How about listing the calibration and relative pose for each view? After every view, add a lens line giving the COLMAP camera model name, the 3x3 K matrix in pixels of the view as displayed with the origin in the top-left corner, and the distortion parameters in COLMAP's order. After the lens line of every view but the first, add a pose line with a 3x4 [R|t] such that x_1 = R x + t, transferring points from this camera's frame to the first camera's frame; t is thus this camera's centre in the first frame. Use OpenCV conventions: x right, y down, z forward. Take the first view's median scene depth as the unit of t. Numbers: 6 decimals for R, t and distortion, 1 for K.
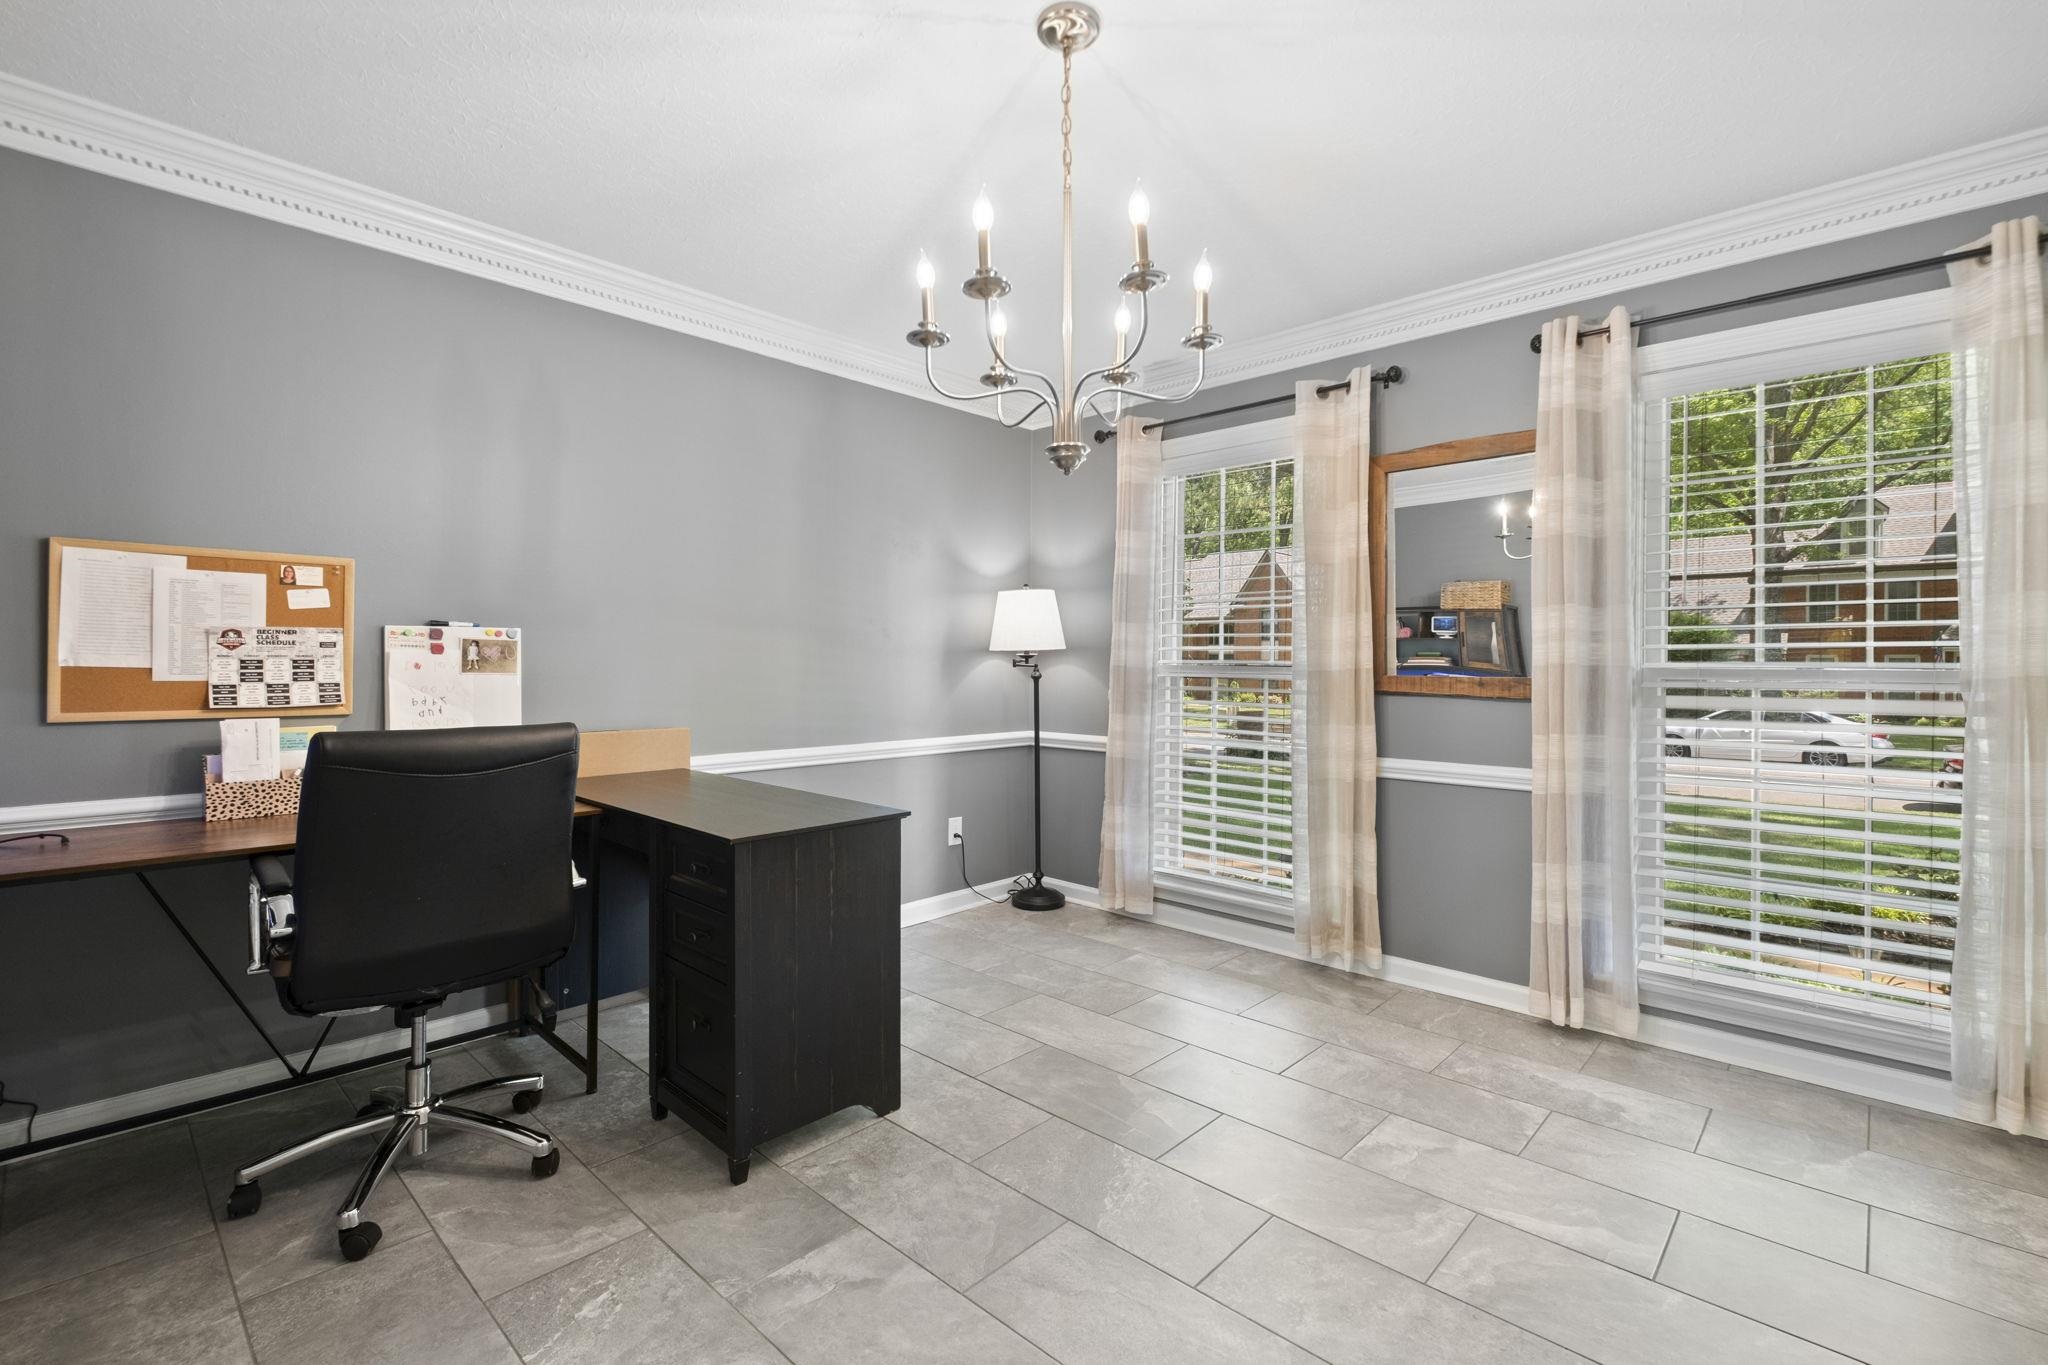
lens RADIAL K [[921.6, 0, 1021.8], [0, 921.6, 680.7], [0, 0, 1]] dist [0.005267, -0.002657]
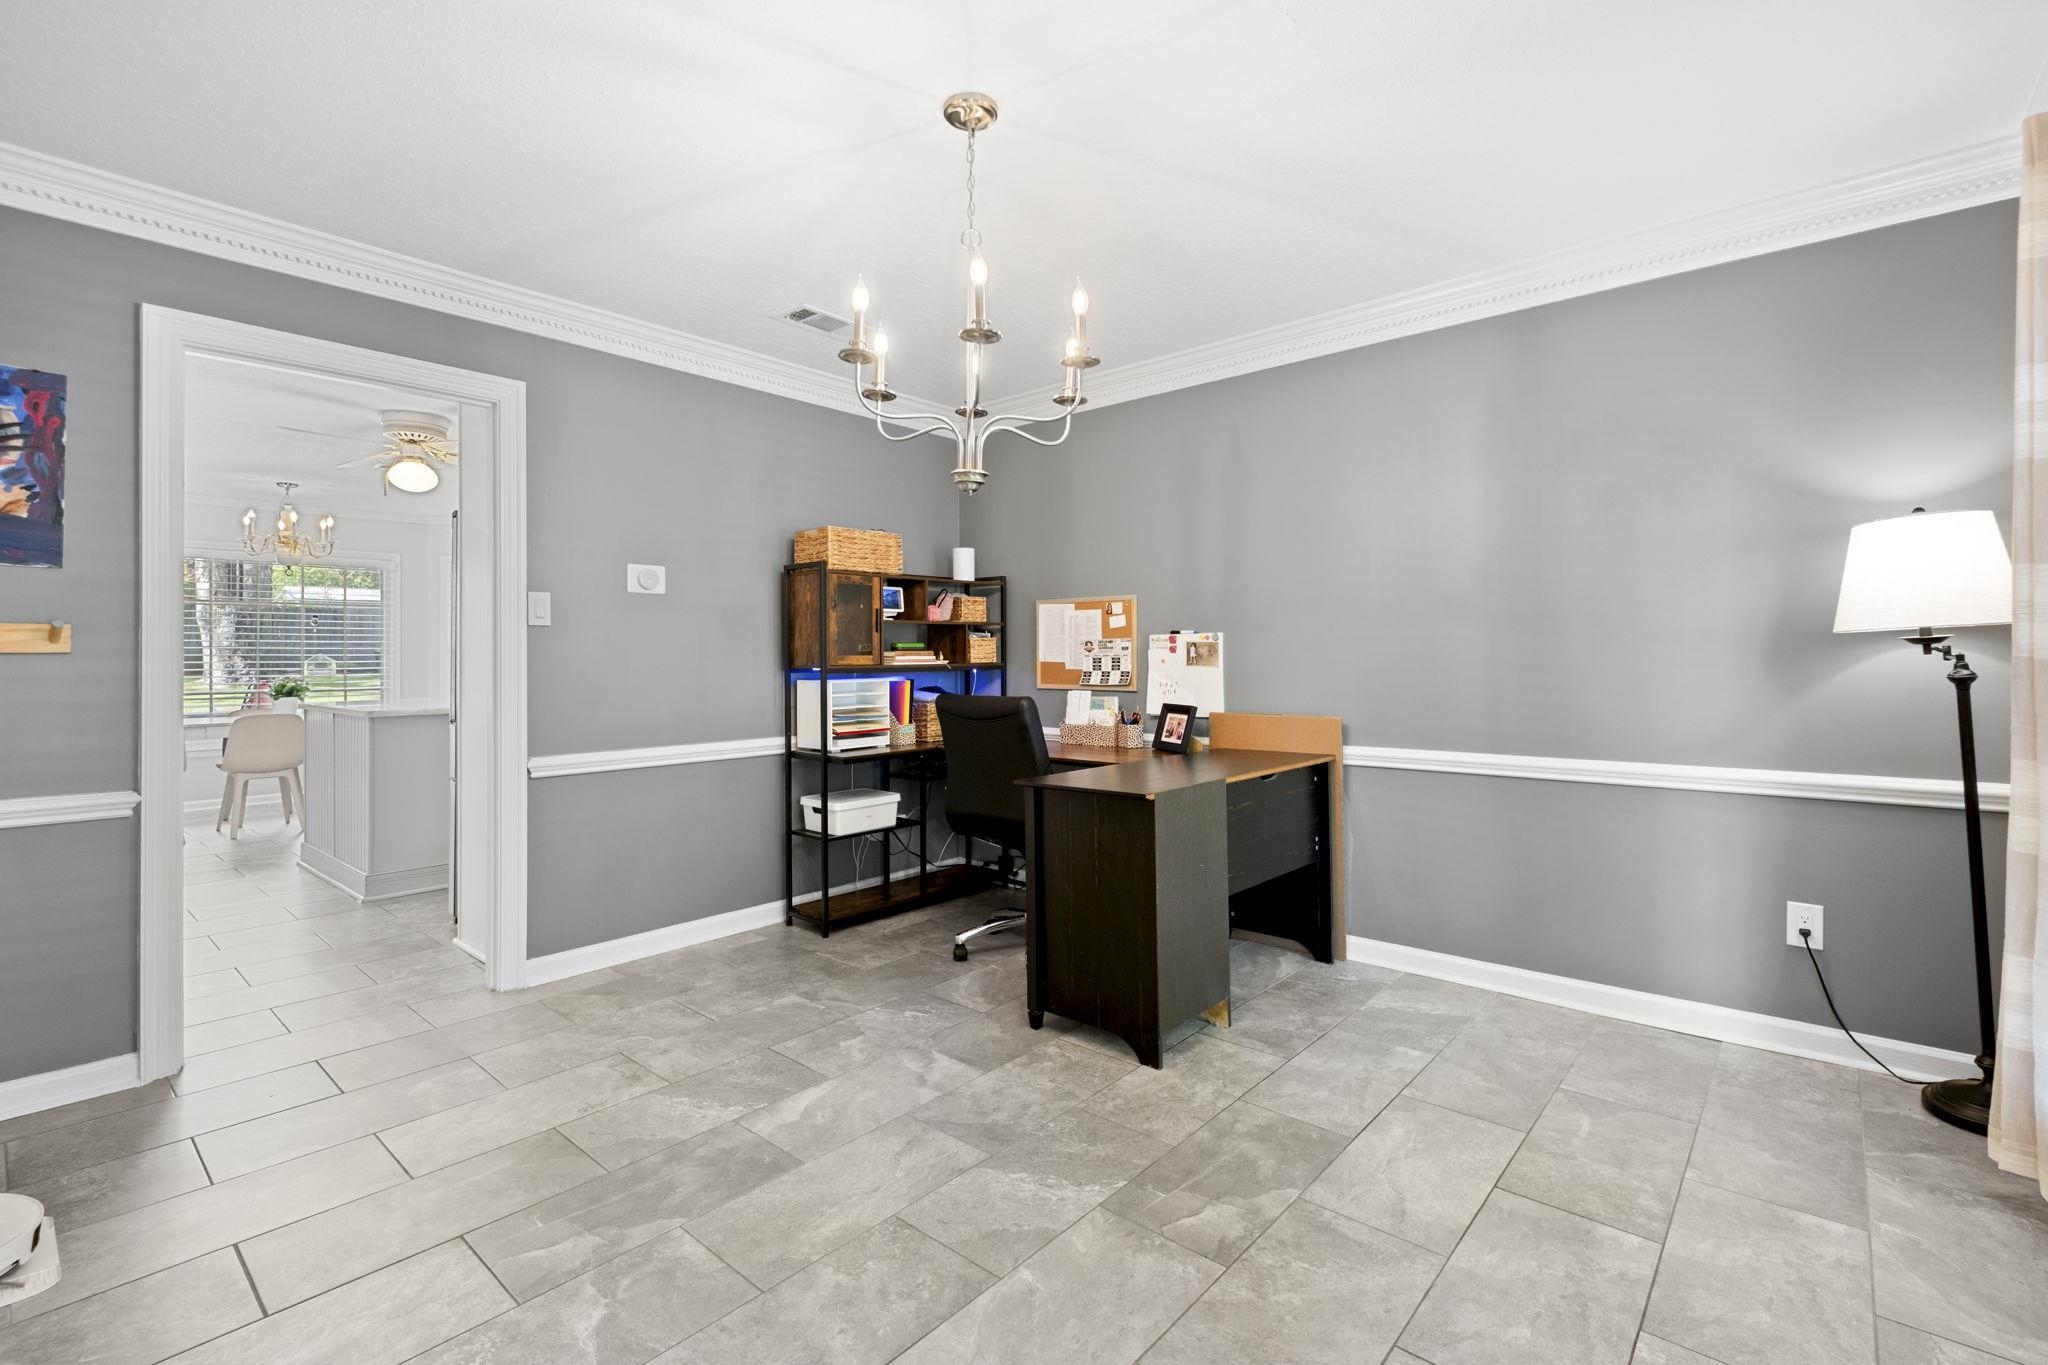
lens RADIAL K [[921.6, 0, 1020.2], [0, 921.6, 661.9], [0, 0, 1]] dist [0.005267, -0.002657]
pose [[0.026985, -0.001428, -0.999635, 0.909369], [-0.014016, 0.999900, -0.001806, -0.008992], [0.999538, 0.014060, 0.026962, 0.773350]]
